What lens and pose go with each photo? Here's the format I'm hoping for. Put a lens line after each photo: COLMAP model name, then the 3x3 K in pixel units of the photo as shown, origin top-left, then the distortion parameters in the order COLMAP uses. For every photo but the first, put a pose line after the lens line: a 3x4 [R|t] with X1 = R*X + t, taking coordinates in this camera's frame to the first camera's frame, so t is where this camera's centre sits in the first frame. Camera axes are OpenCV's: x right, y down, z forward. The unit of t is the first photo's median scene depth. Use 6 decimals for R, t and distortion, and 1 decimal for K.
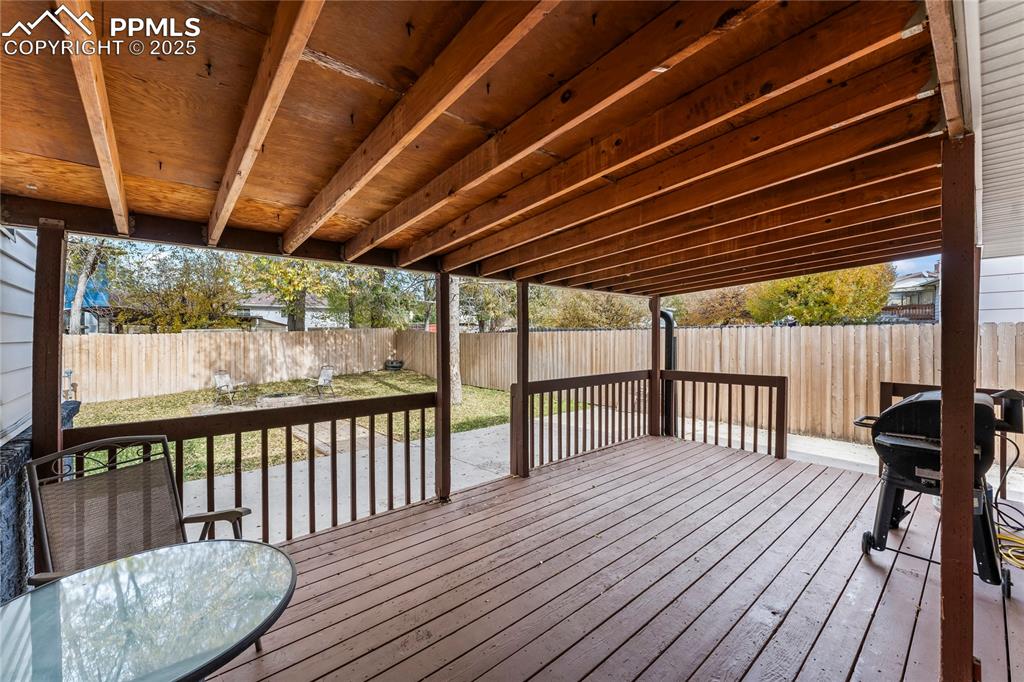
lens RADIAL K [[414.1, 0, 513.2], [0, 414.1, 340.1], [0, 0, 1]] dist [0.003018, 0.000159]
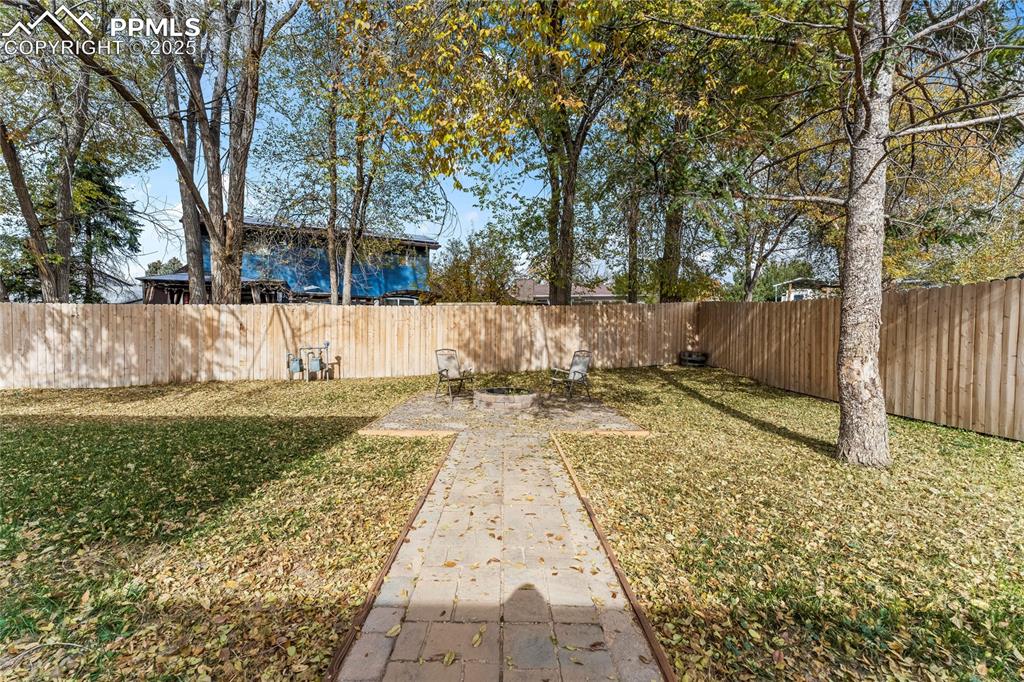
lens RADIAL K [[414.1, 0, 508.2], [0, 414.1, 340.6], [0, 0, 1]] dist [0.003018, 0.000159]
pose [[0.758685, 0.023400, -0.651037, -0.107078], [-0.016851, 0.999725, 0.016296, 0.032844], [0.651239, -0.001393, 0.758871, 0.384400]]
